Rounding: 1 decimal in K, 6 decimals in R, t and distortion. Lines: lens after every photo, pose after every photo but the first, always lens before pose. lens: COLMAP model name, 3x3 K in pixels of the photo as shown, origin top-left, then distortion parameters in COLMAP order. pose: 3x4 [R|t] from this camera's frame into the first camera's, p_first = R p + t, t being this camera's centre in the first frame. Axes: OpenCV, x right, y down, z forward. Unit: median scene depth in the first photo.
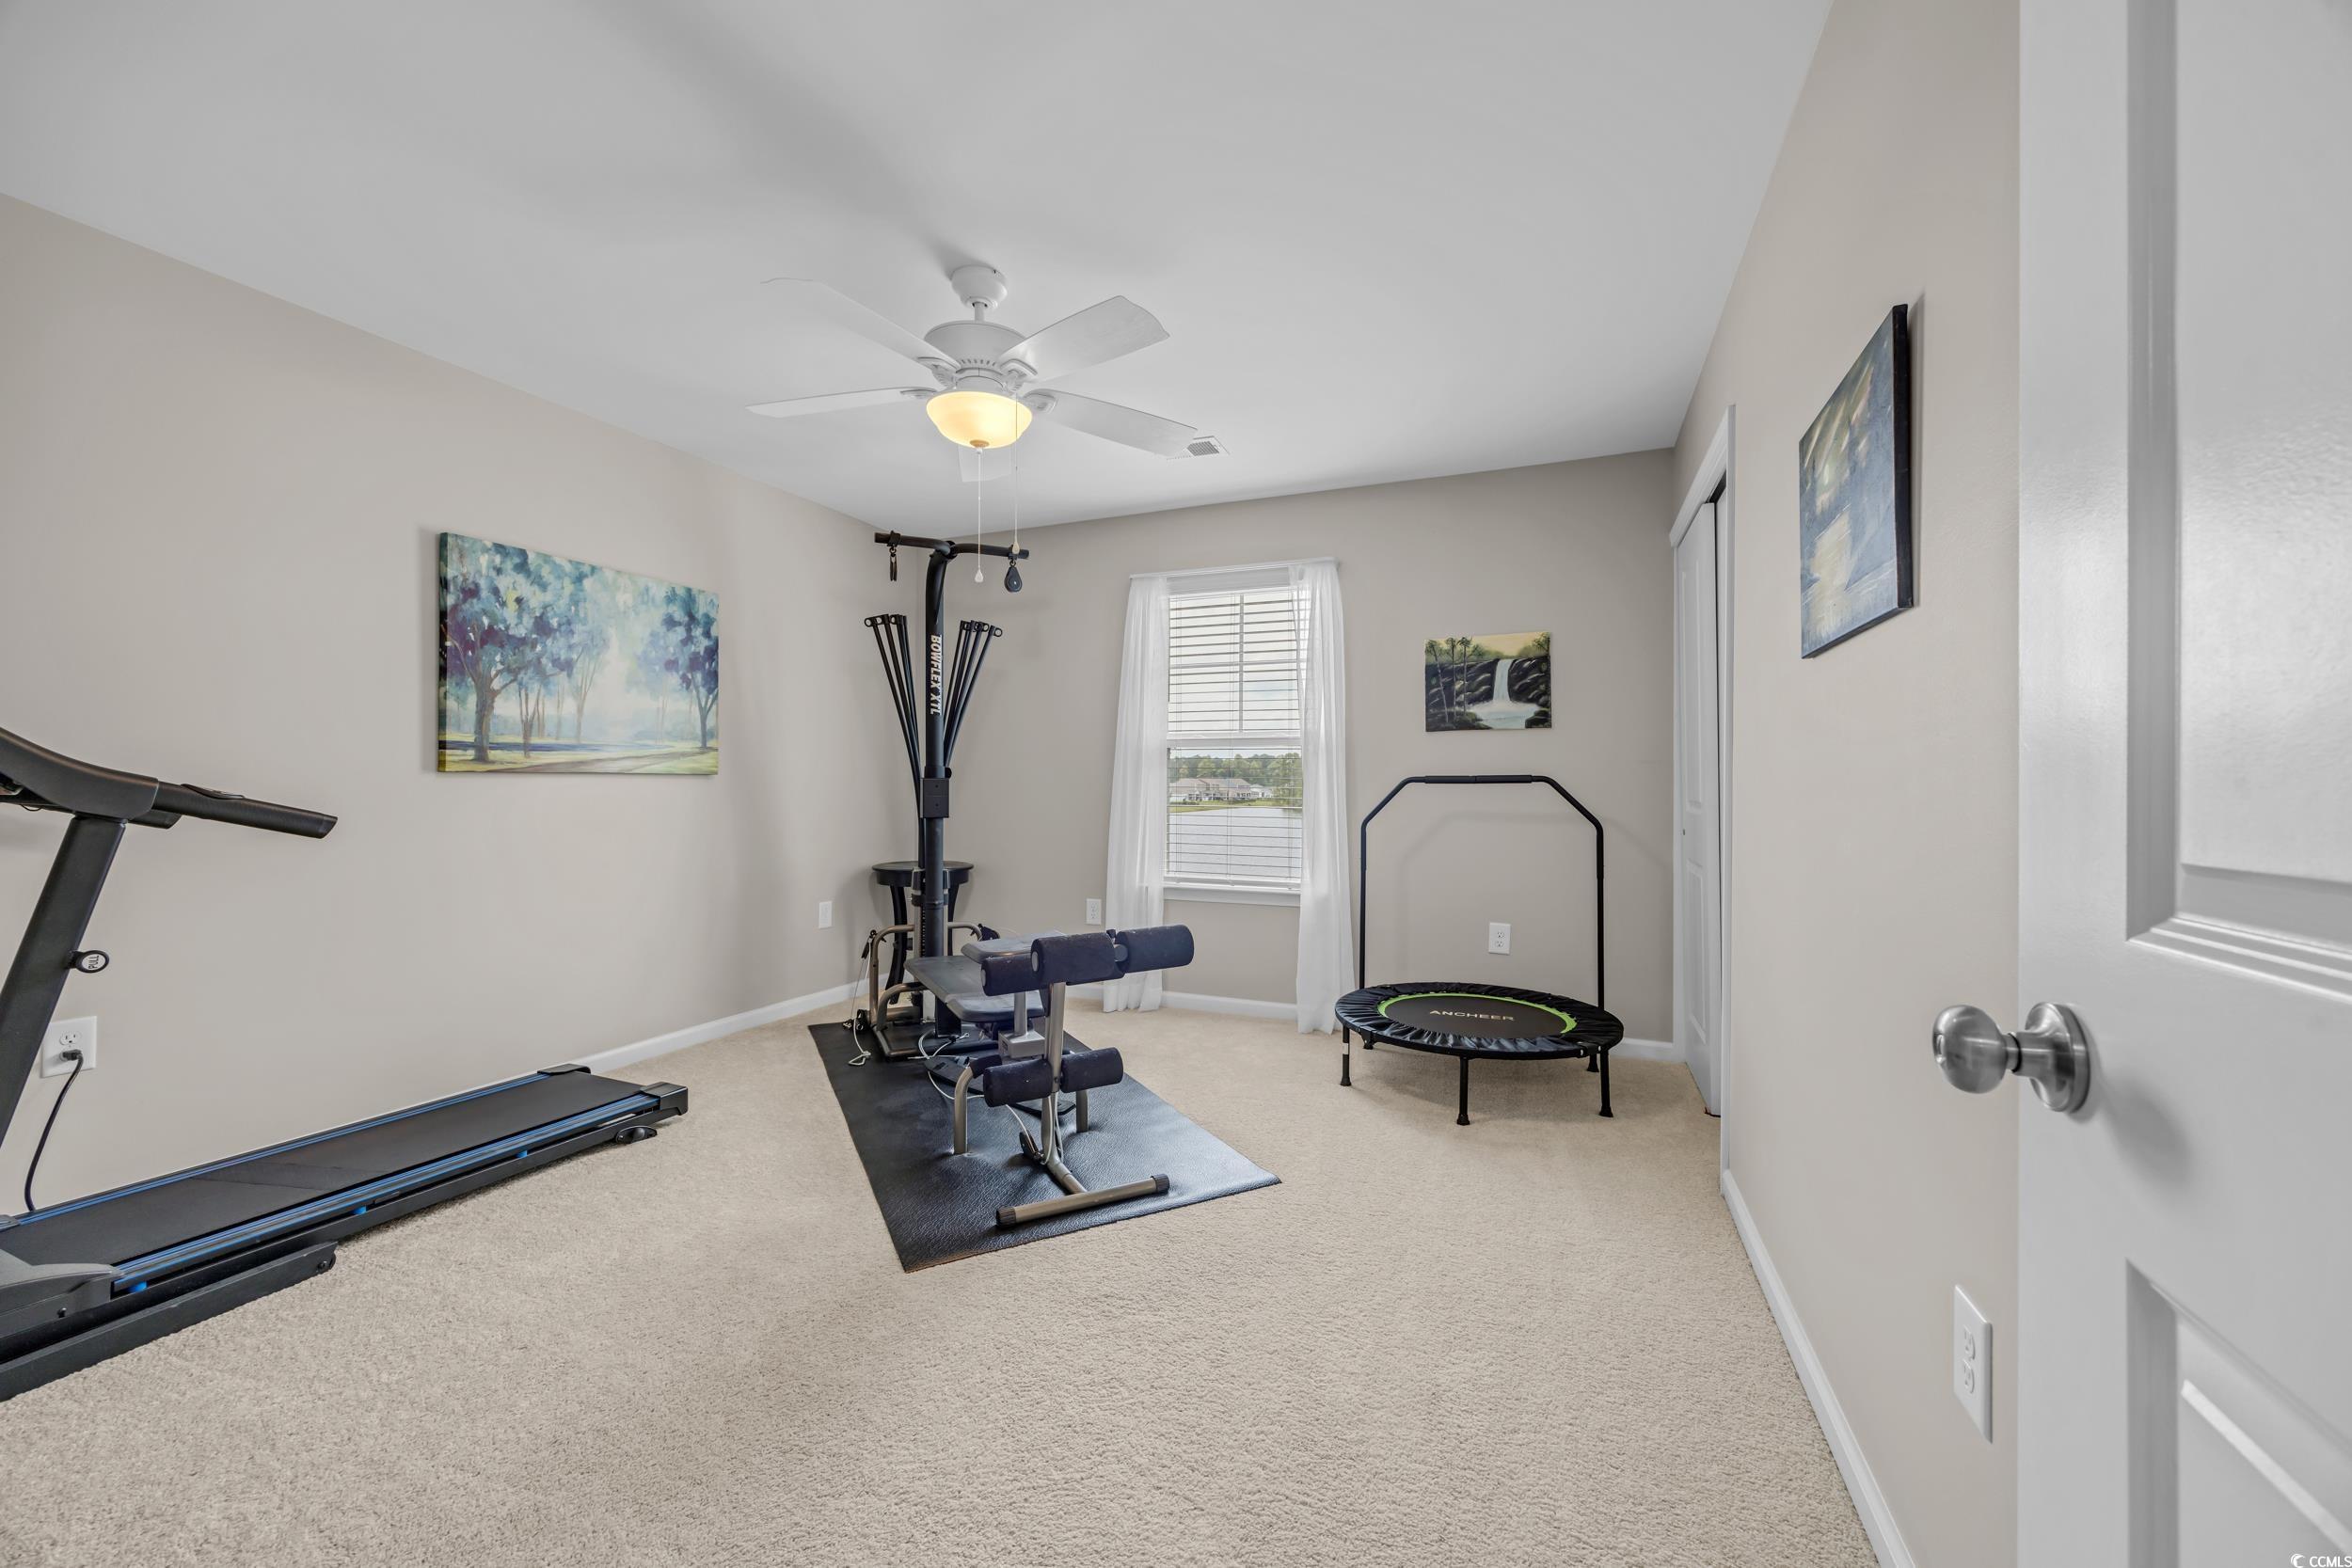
lens RADIAL K [[909.0, 0, 1173.2], [0, 909.0, 784.7], [0, 0, 1]] dist [-0.001199, -0.000041]
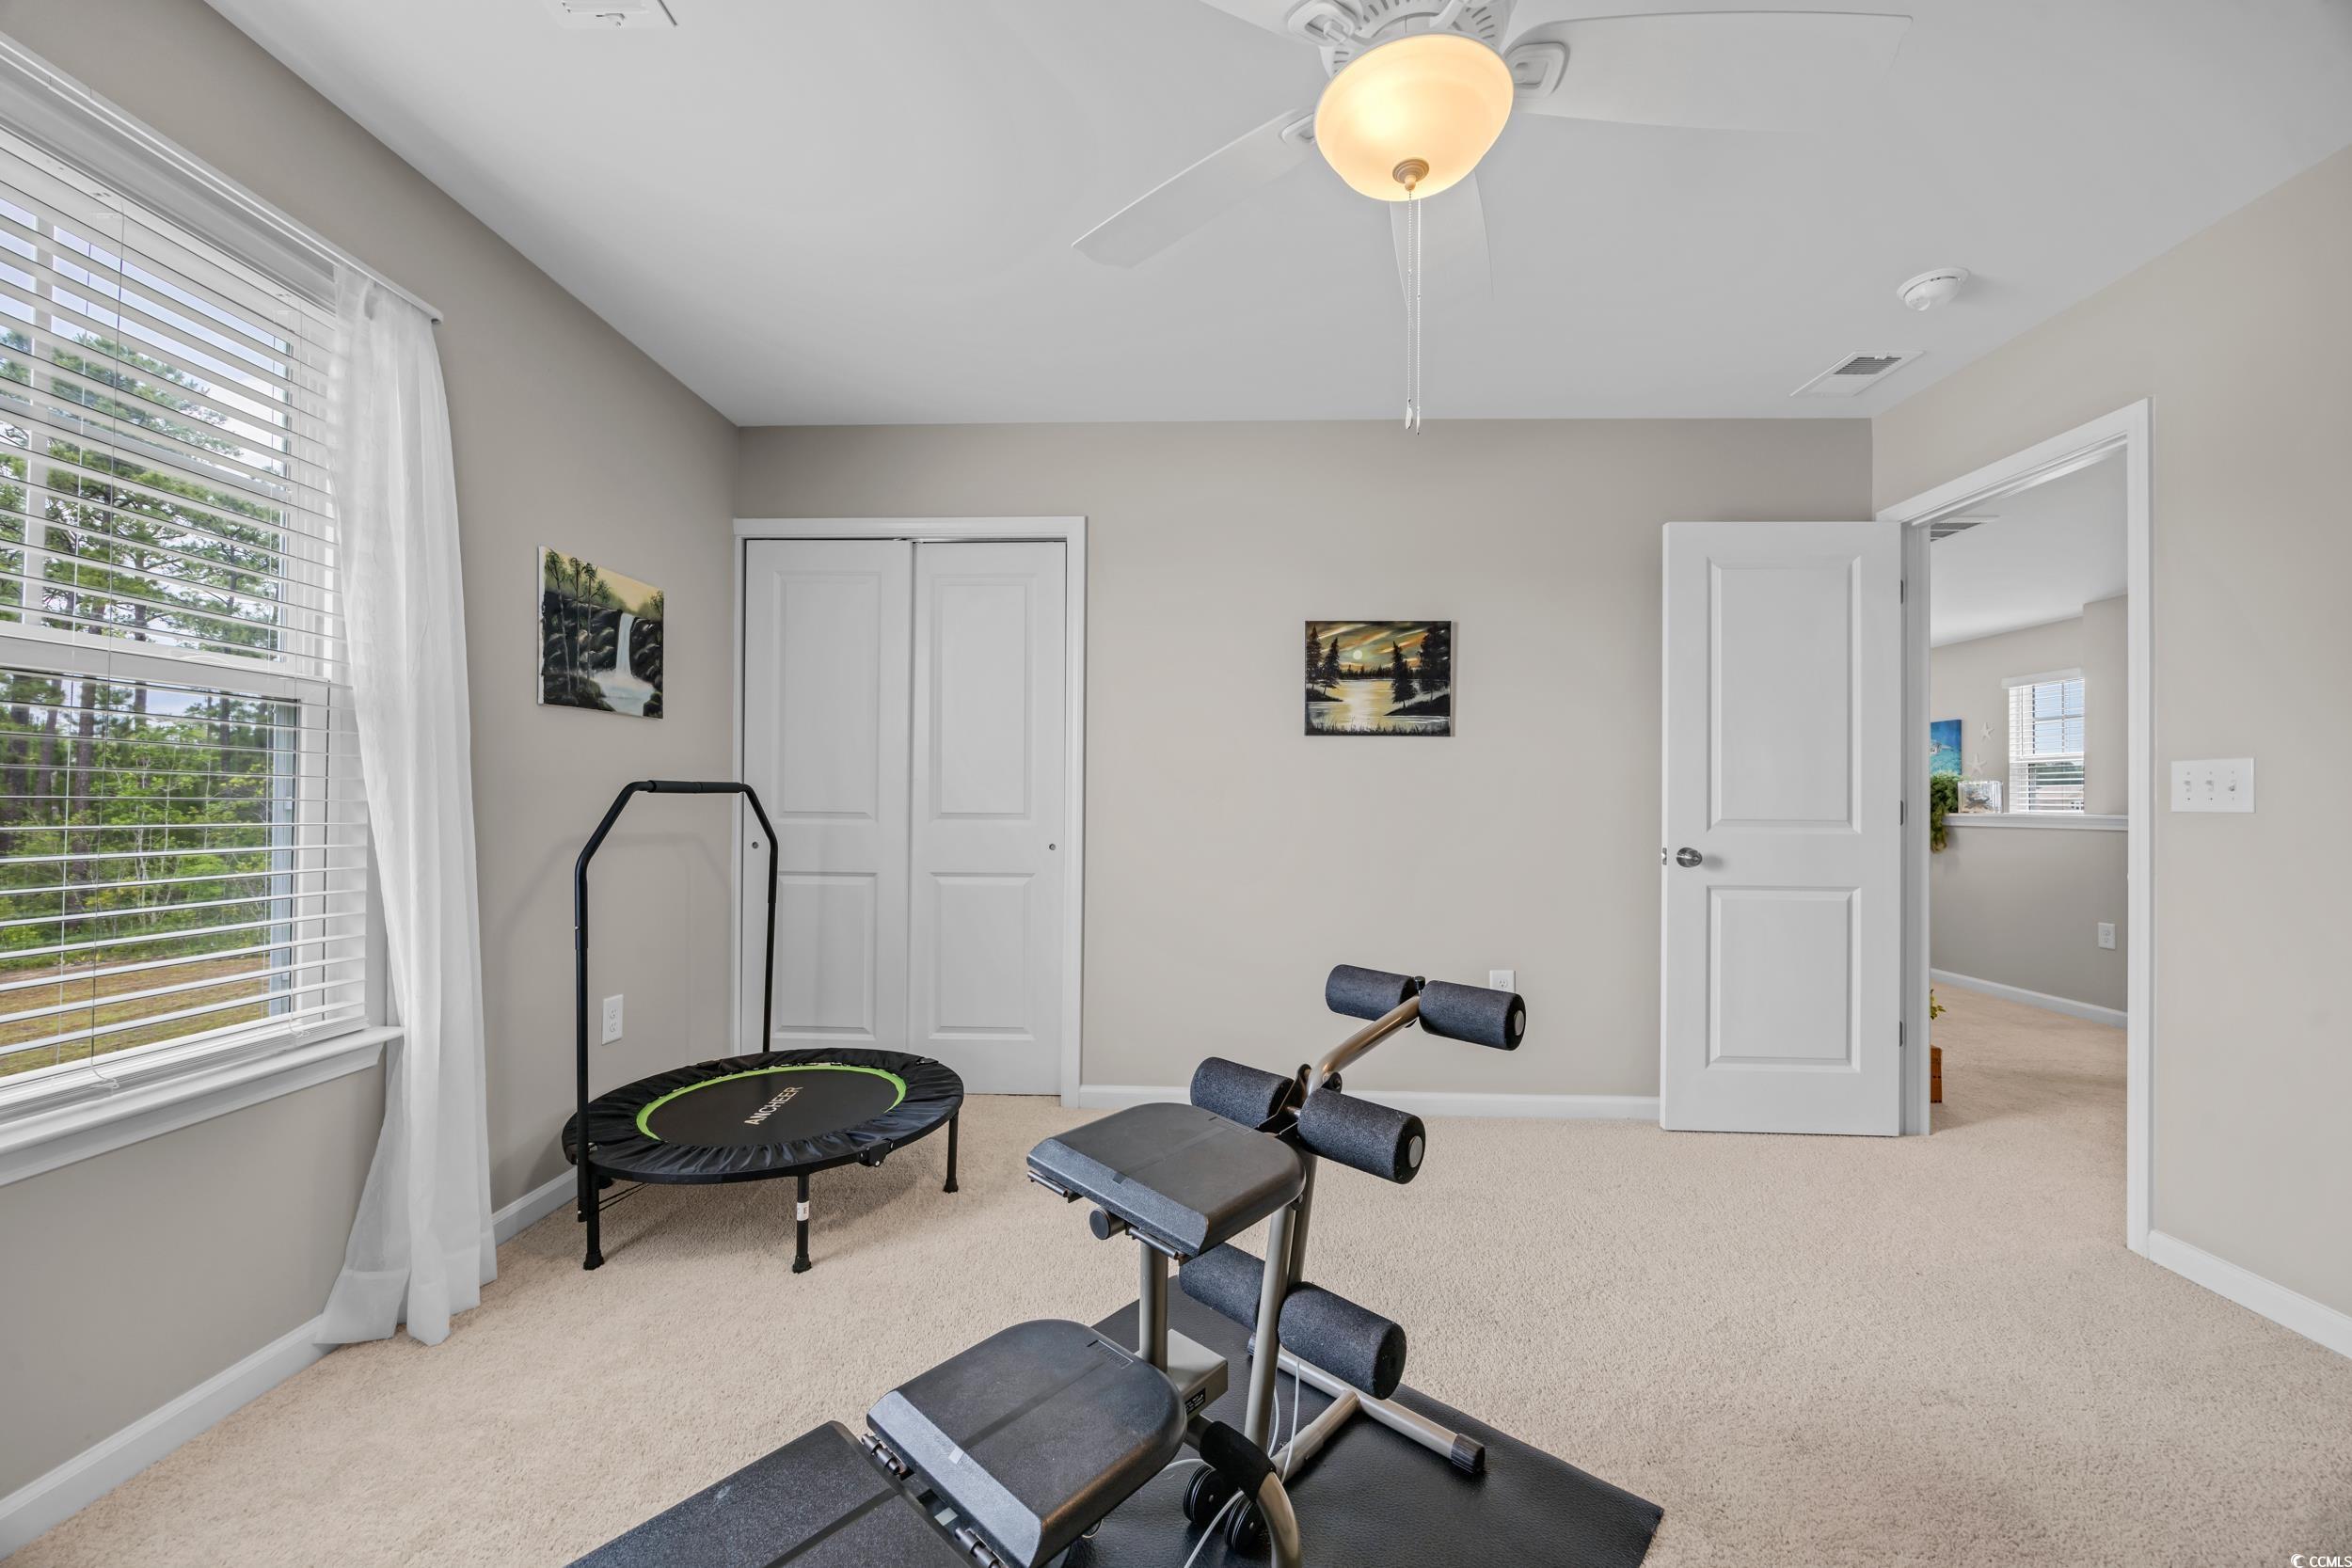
lens RADIAL K [[909.0, 0, 1179.1], [0, 909.0, 796.2], [0, 0, 1]] dist [-0.001199, -0.000041]
pose [[-0.354873, 0.001219, 0.934914, -0.429193], [-0.007961, 0.999959, -0.004326, 0.001390], [-0.934880, -0.008978, -0.354849, 0.842714]]
